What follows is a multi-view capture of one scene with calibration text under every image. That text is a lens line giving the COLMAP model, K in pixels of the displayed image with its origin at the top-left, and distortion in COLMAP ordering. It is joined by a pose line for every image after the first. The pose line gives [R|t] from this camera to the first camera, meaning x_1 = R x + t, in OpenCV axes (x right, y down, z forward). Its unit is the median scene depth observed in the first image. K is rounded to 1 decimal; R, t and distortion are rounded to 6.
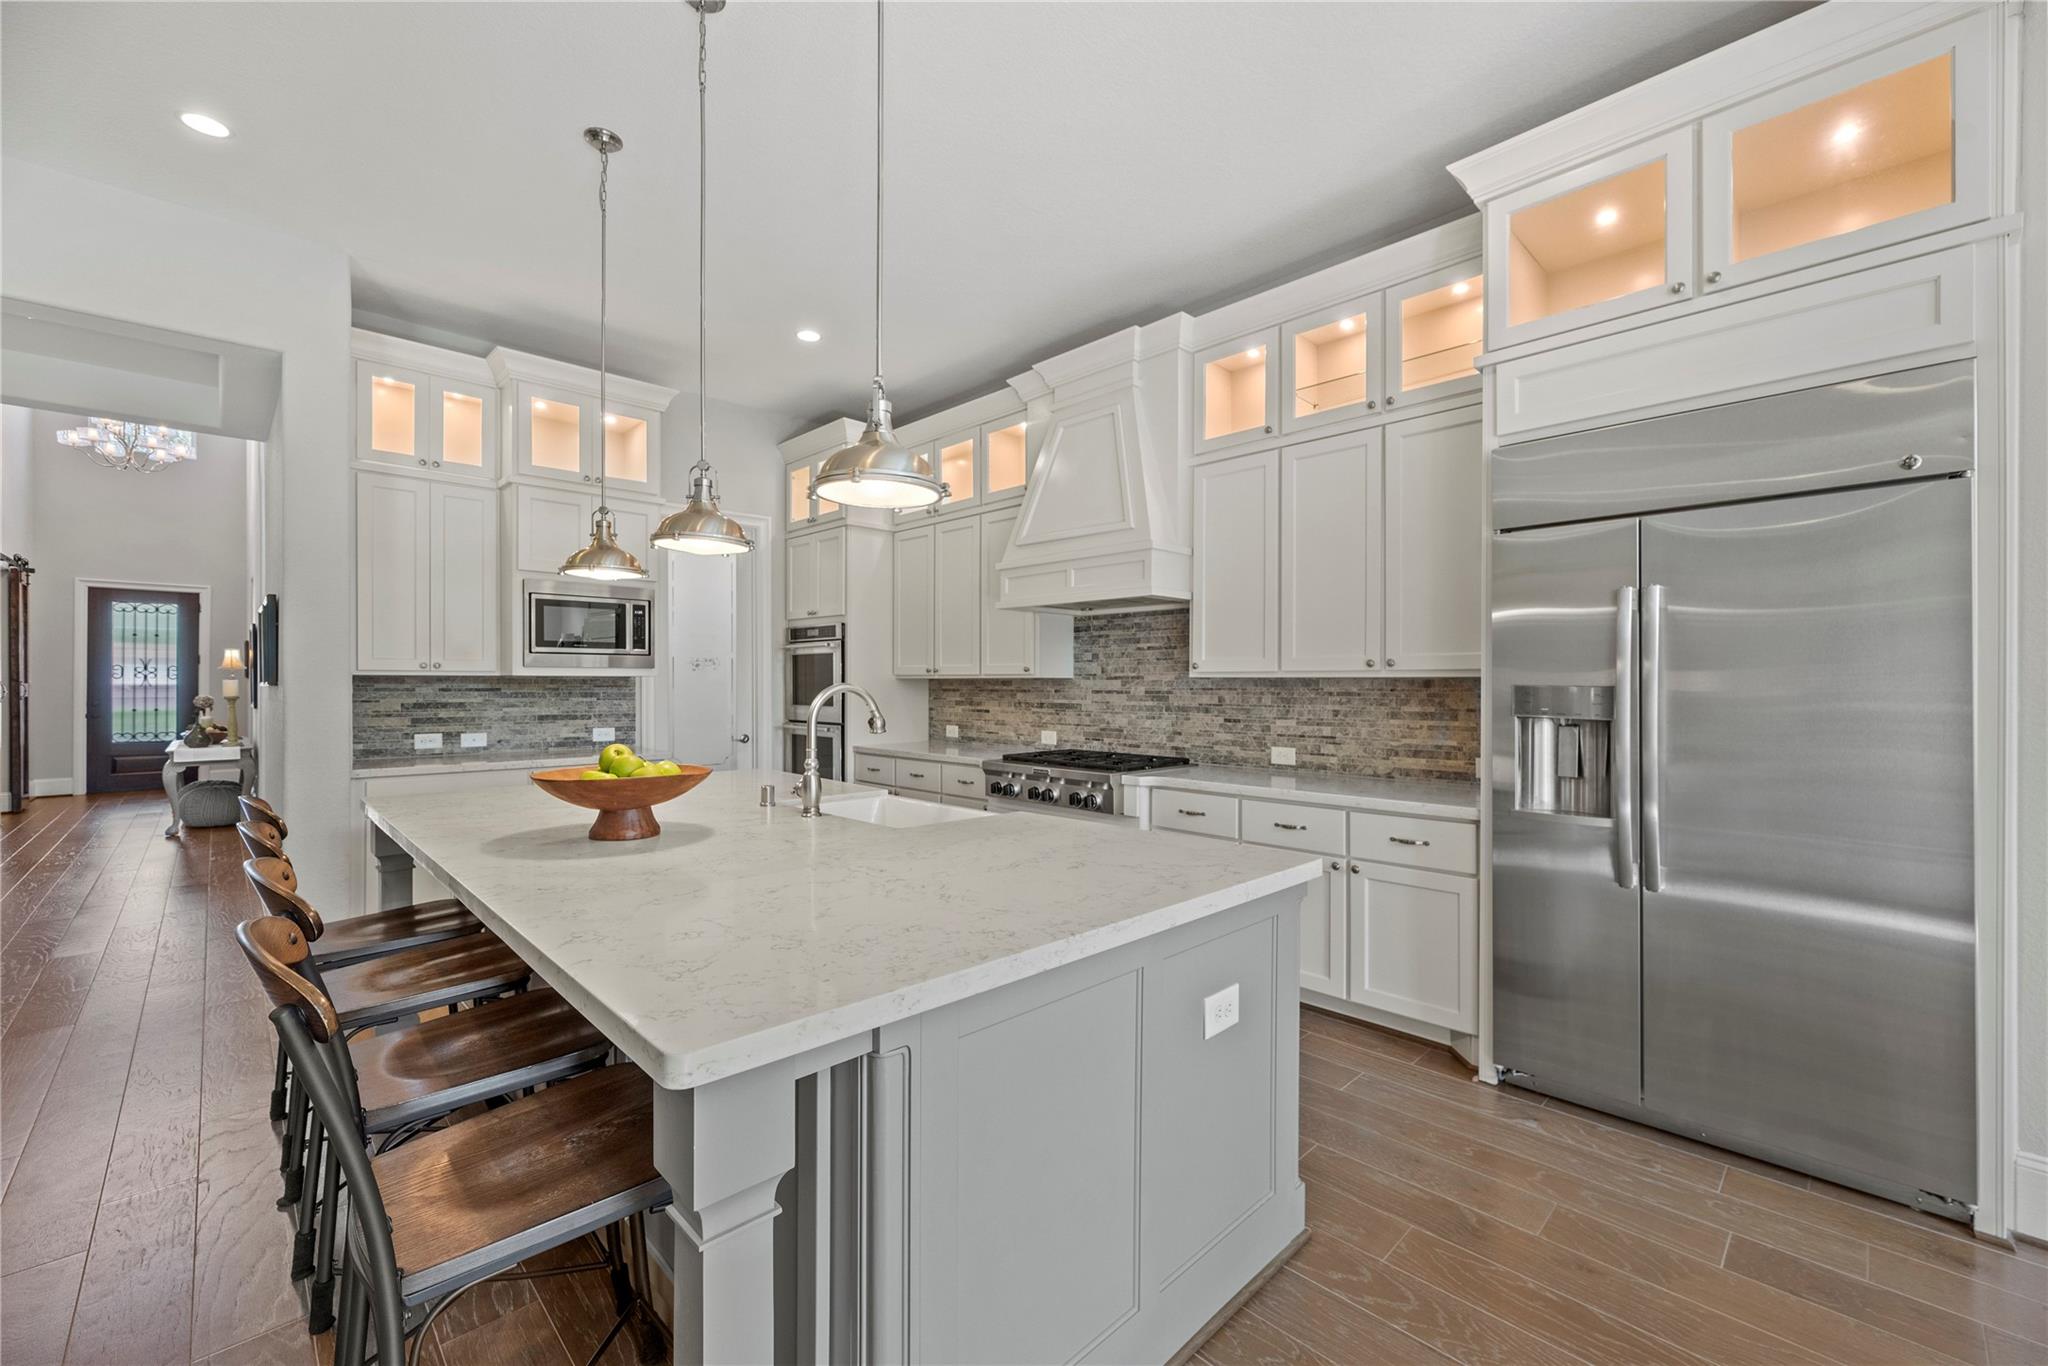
lens RADIAL K [[821.8, 0, 1037.9], [0, 821.8, 689.9], [0, 0, 1]] dist [-0.003996, 0.000440]
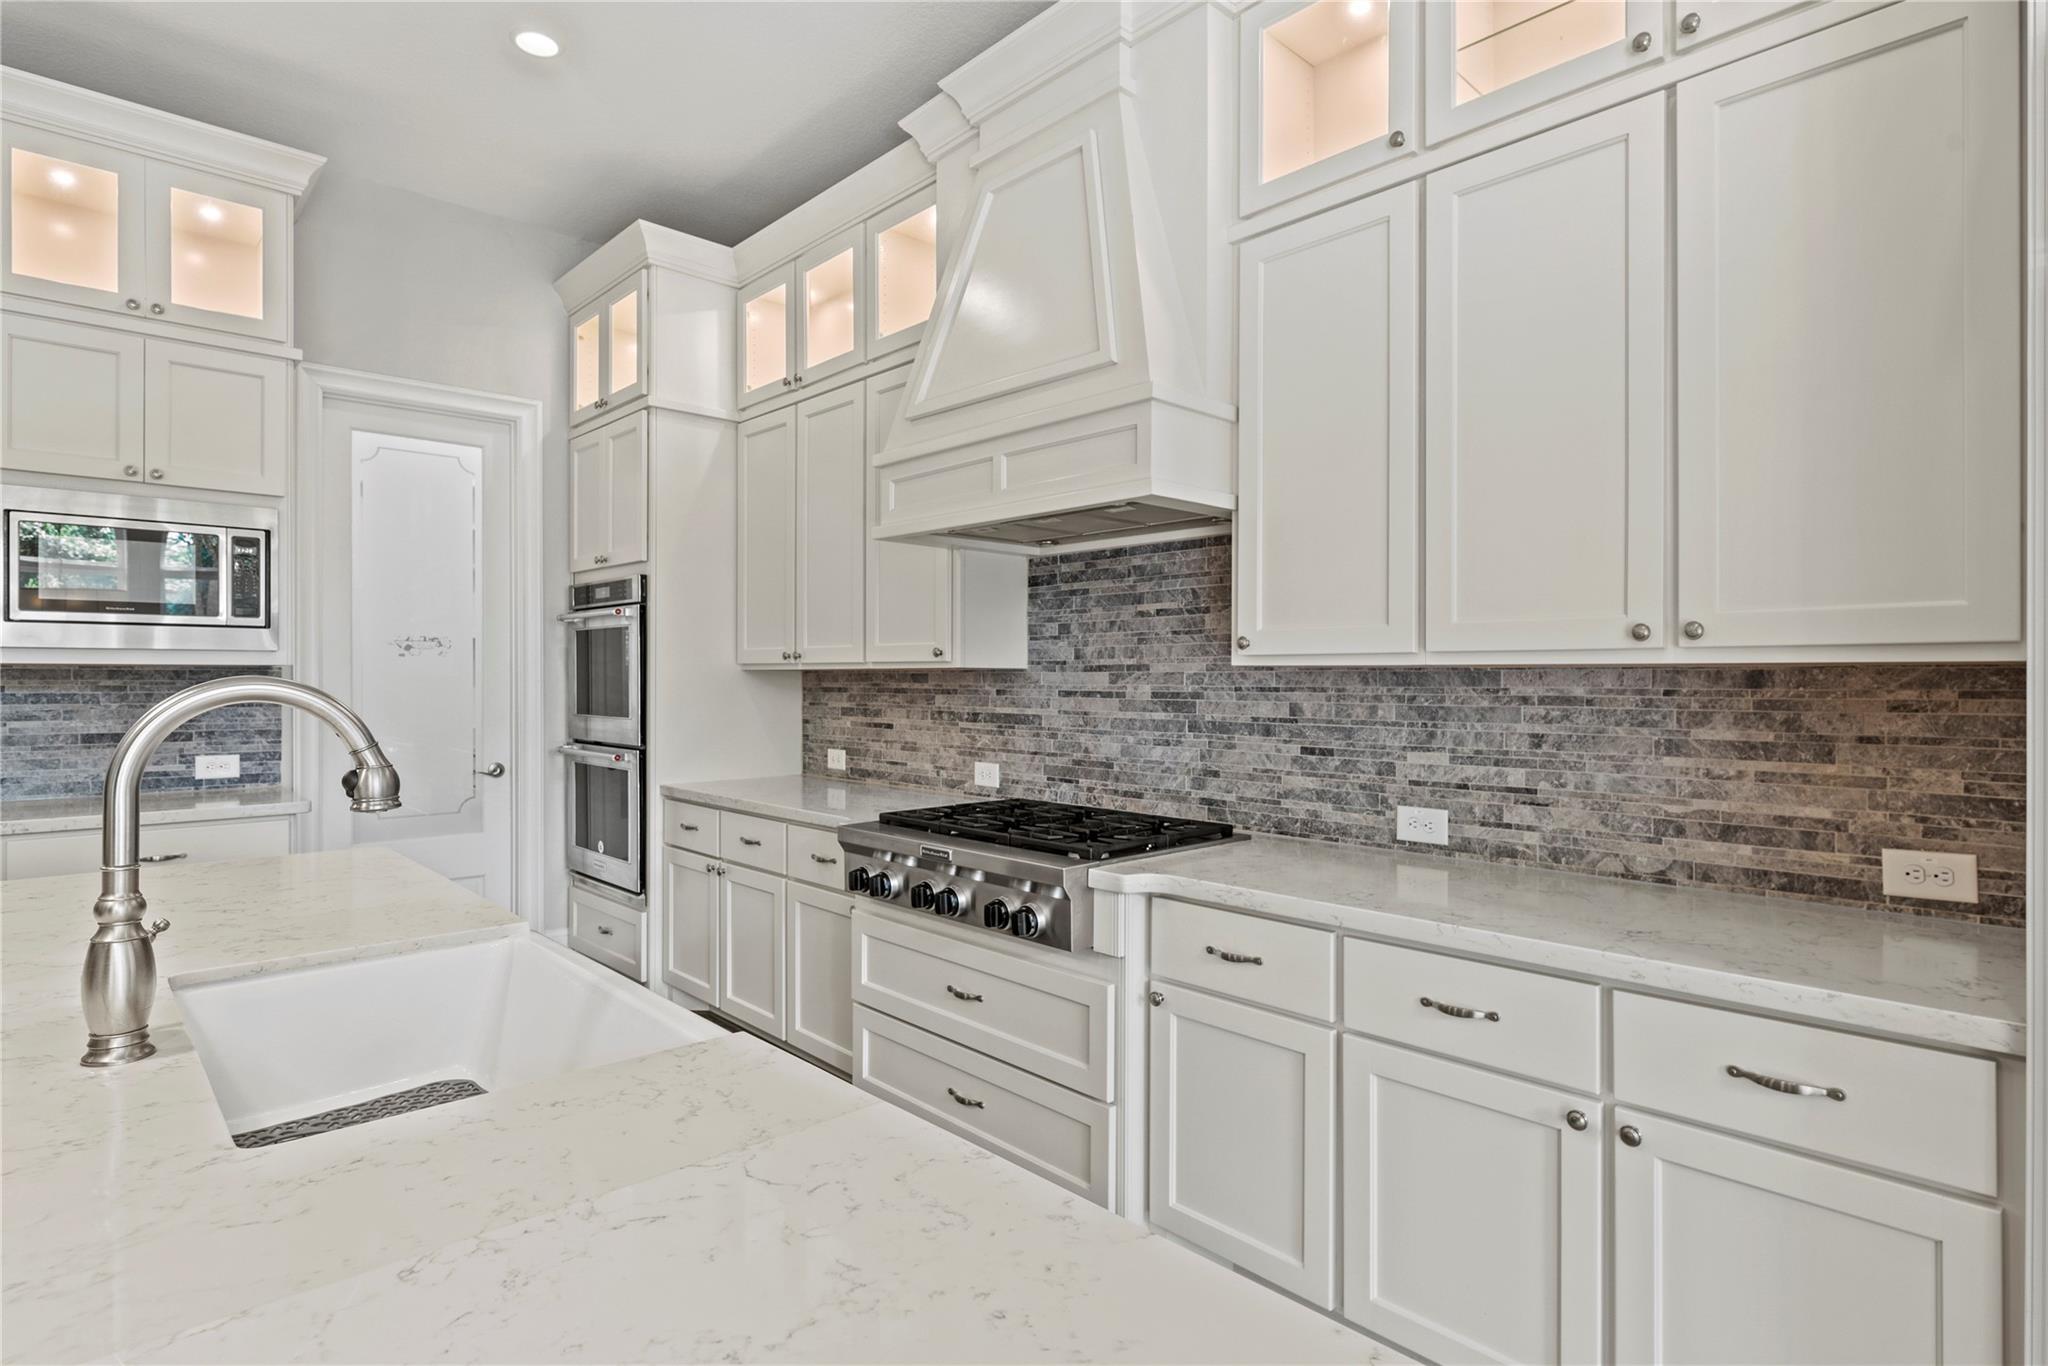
lens RADIAL K [[1045.2, 0, 1035.2], [0, 1045.2, 680.0], [0, 0, 1]] dist [-0.004595, 0.000359]
pose [[0.999798, 0.000256, -0.020109, 0.071947], [-0.000387, 0.999979, -0.006491, -0.002347], [0.020107, 0.006497, 0.999777, 0.334950]]
